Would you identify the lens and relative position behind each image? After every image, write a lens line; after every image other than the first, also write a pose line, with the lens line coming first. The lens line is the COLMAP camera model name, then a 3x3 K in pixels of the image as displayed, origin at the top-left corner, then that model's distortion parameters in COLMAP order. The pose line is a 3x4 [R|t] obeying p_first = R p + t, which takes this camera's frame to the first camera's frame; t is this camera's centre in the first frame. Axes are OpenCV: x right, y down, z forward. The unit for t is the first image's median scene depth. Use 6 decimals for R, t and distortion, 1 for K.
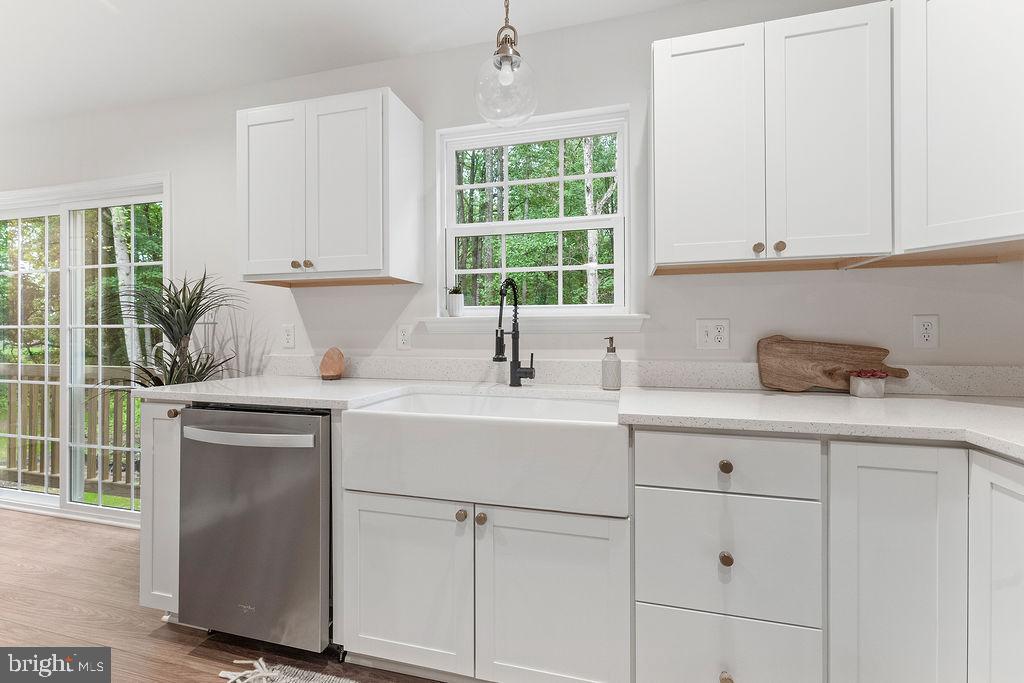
lens RADIAL K [[420.6, 0, 518.4], [0, 420.6, 332.9], [0, 0, 1]] dist [0.000064, 0.002700]
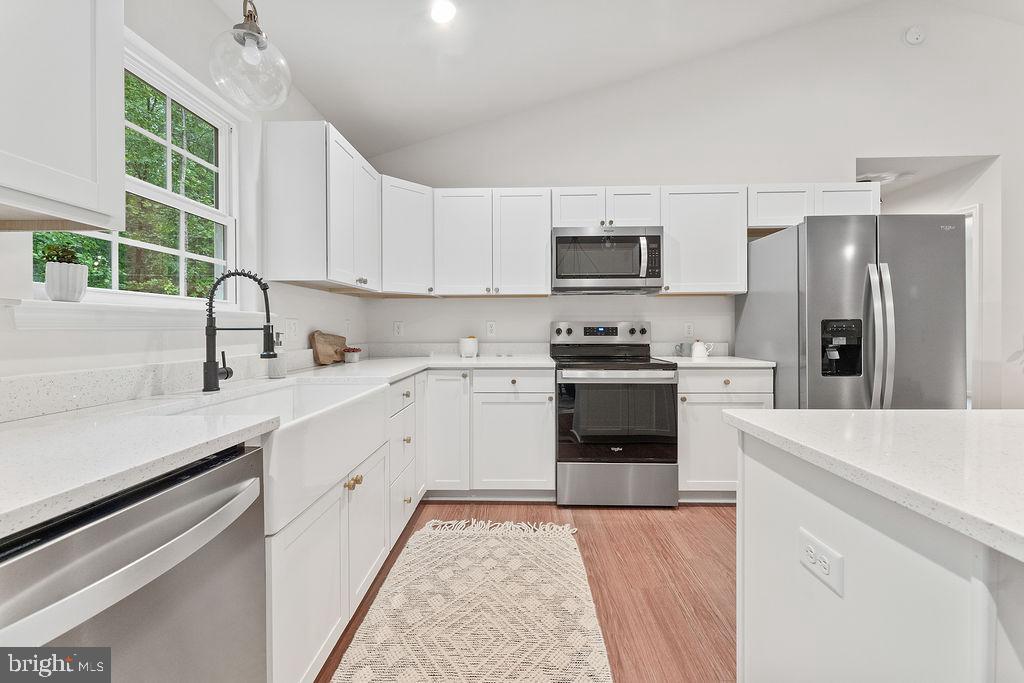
lens RADIAL K [[420.6, 0, 513.6], [0, 420.6, 330.7], [0, 0, 1]] dist [0.000064, 0.002700]
pose [[-0.226025, -0.002351, 0.974119, -1.040026], [0.006647, 0.999970, 0.003956, 0.004287], [-0.974099, 0.007369, -0.226003, 0.624717]]
